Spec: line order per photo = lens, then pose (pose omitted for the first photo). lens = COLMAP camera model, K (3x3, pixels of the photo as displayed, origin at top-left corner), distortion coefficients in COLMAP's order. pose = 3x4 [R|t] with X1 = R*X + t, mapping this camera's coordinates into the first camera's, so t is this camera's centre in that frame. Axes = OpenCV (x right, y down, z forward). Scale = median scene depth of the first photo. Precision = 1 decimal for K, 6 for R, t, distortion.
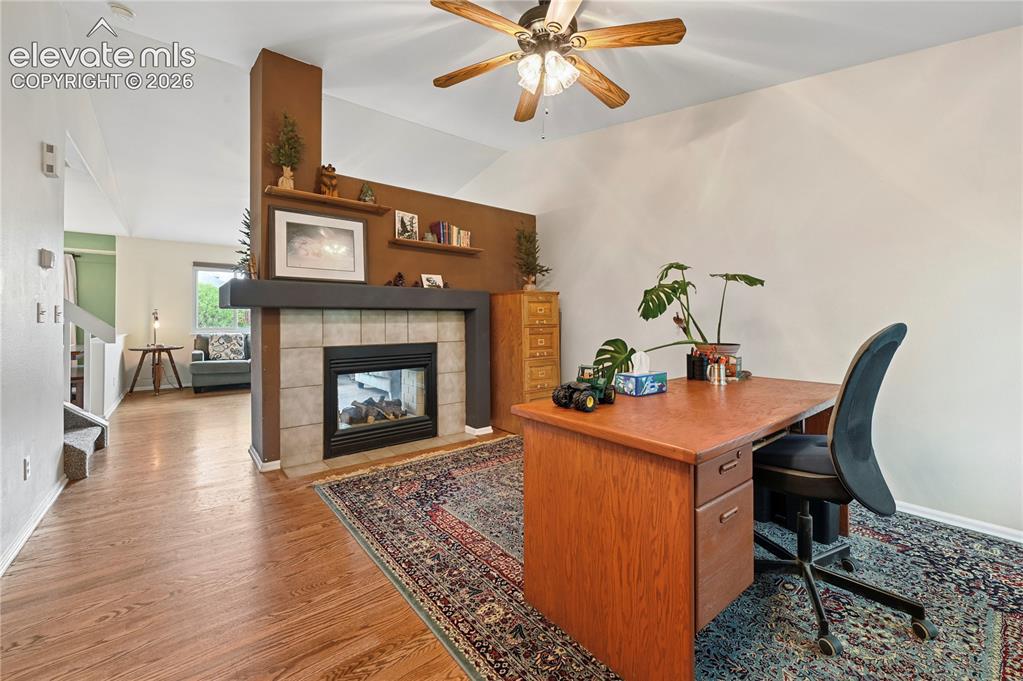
lens RADIAL K [[405.6, 0, 515.2], [0, 405.6, 338.7], [0, 0, 1]] dist [-0.001703, -0.000082]
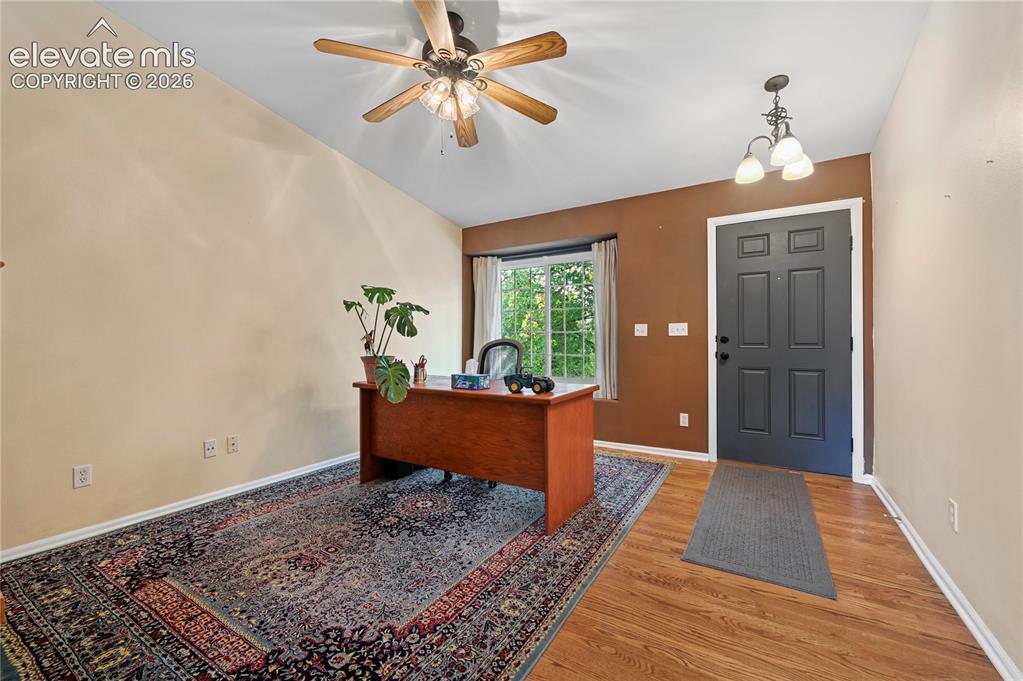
lens RADIAL K [[412.6, 0, 509.1], [0, 412.6, 346.6], [0, 0, 1]] dist [0.000136, -0.000022]
pose [[-0.314761, -0.016499, 0.949027, -1.064504], [0.044610, 0.998487, 0.032154, -0.048608], [-0.948122, 0.052457, -0.313549, 1.290850]]
